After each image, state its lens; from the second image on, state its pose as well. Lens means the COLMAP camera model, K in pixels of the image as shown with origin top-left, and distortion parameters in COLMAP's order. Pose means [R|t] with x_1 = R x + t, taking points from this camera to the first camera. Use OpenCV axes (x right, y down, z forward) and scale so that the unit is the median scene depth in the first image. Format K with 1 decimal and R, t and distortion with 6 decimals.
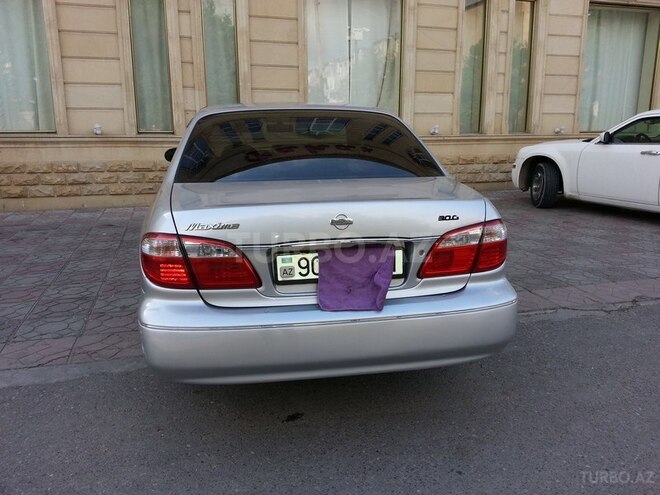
lens RADIAL K [[530.2, 0, 330.0], [0, 530.2, 247.5], [0, 0, 1]] dist [0.066775, -0.099228]
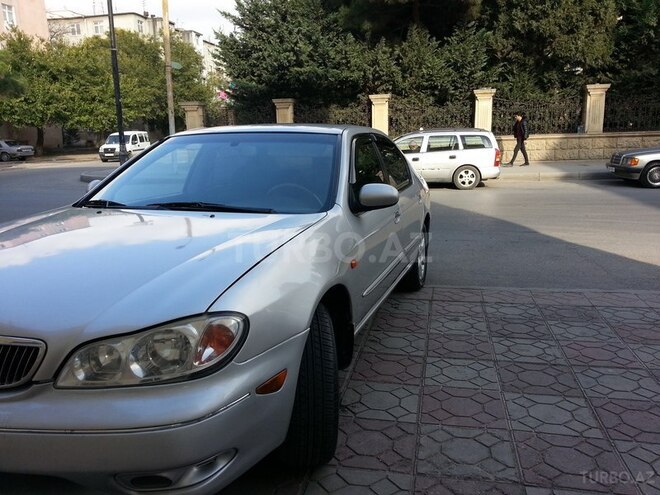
lens RADIAL K [[530.2, 0, 330.0], [0, 530.2, 247.5], [0, 0, 1]] dist [0.066775, -0.099228]
pose [[-0.881501, -0.071164, 0.466789, -0.573910], [0.126105, 0.917189, 0.377971, -0.383202], [-0.455031, 0.392047, -0.799529, 1.677436]]
